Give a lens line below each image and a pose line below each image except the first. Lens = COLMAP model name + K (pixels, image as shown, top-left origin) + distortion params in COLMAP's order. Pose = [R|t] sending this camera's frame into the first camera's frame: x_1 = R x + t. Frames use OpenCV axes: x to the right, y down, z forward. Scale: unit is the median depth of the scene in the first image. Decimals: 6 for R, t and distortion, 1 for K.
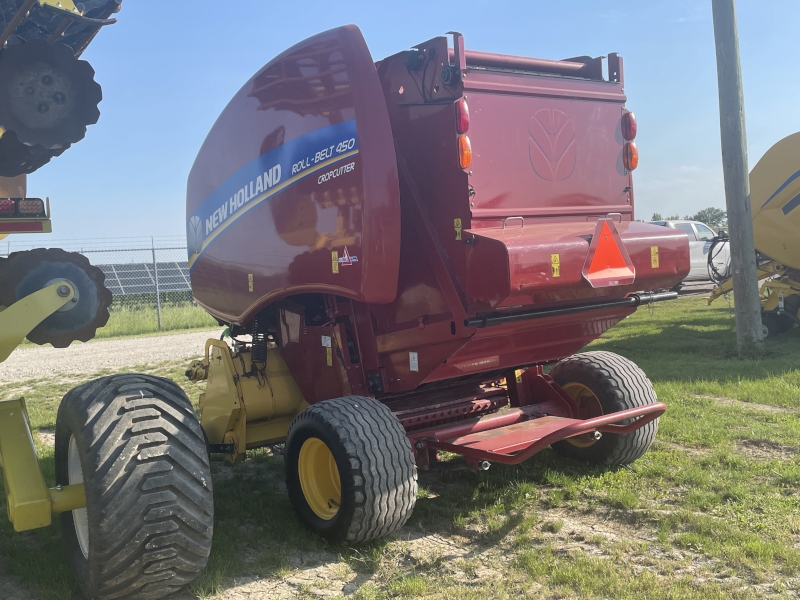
lens RADIAL K [[858.9, 0, 399.8], [0, 858.9, 308.5], [0, 0, 1]] dist [0.021590, 0.000000]
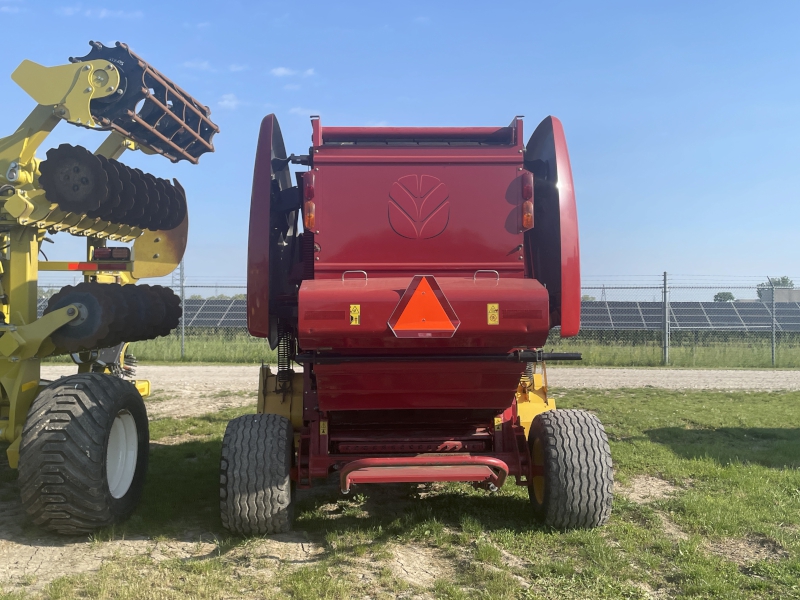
lens RADIAL K [[858.9, 0, 398.7], [0, 858.9, 291.6], [0, 0, 1]] dist [0.021590, 0.000000]
pose [[0.817924, 0.044613, -0.573594, 0.847930], [-0.080943, 0.995996, -0.037955, -0.041320], [0.569604, 0.077473, 0.818260, 0.109948]]
